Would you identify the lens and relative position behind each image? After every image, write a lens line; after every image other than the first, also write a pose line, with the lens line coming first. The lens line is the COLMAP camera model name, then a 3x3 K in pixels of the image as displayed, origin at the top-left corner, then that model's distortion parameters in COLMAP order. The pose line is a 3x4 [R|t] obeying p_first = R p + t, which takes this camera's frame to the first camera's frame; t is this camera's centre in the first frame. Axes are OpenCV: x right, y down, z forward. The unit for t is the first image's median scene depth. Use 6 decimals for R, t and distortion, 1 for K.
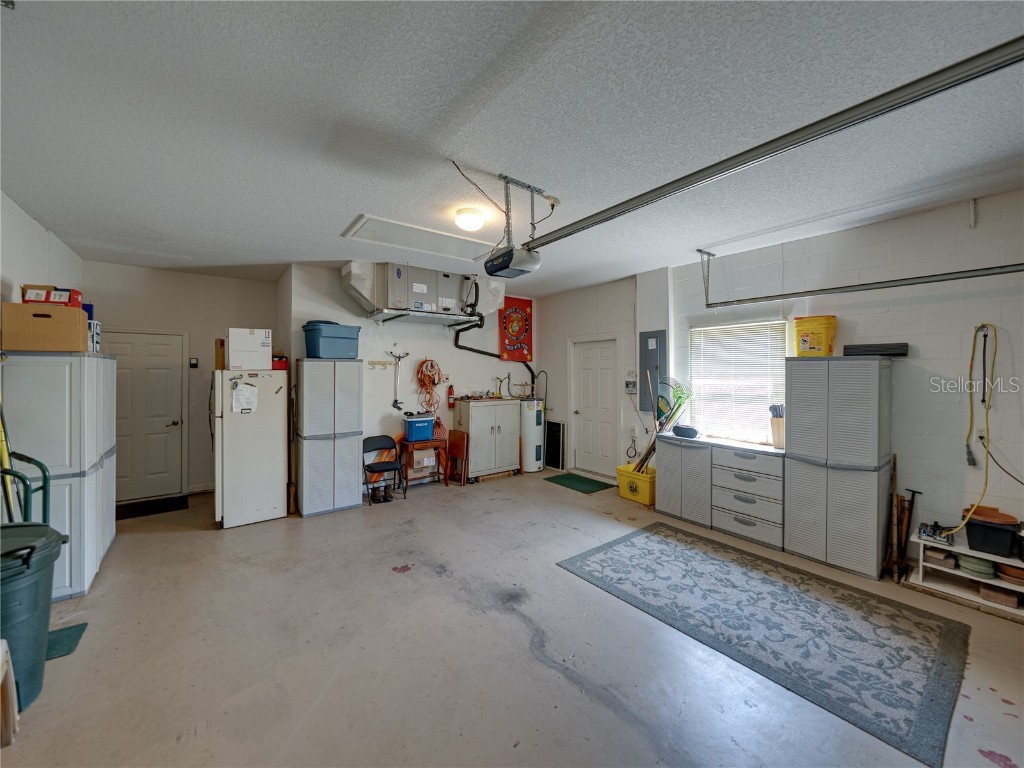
lens RADIAL K [[387.8, 0, 495.5], [0, 387.8, 371.2], [0, 0, 1]] dist [-0.003123, -0.000198]
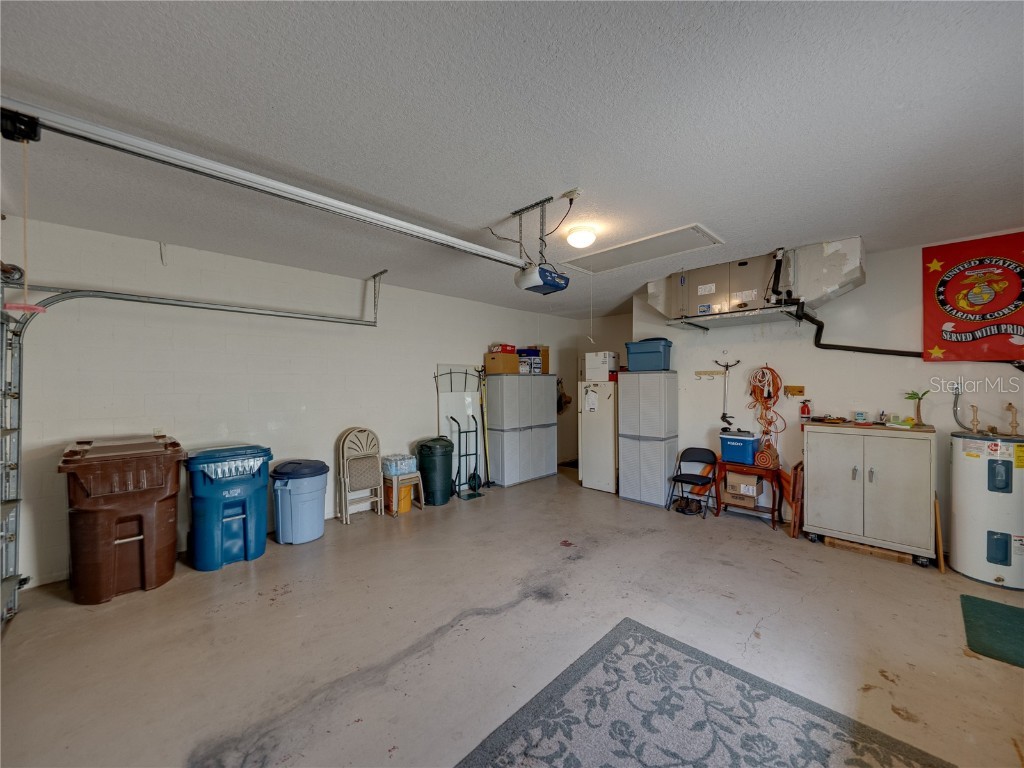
lens RADIAL K [[399.2, 0, 553.2], [0, 399.2, 385.9], [0, 0, 1]] dist [-0.000607, -0.000145]
pose [[0.201075, 0.007040, -0.979551, 0.791718], [0.003912, 0.999960, 0.007990, 0.001620], [0.979568, -0.005439, 0.201040, 0.571430]]
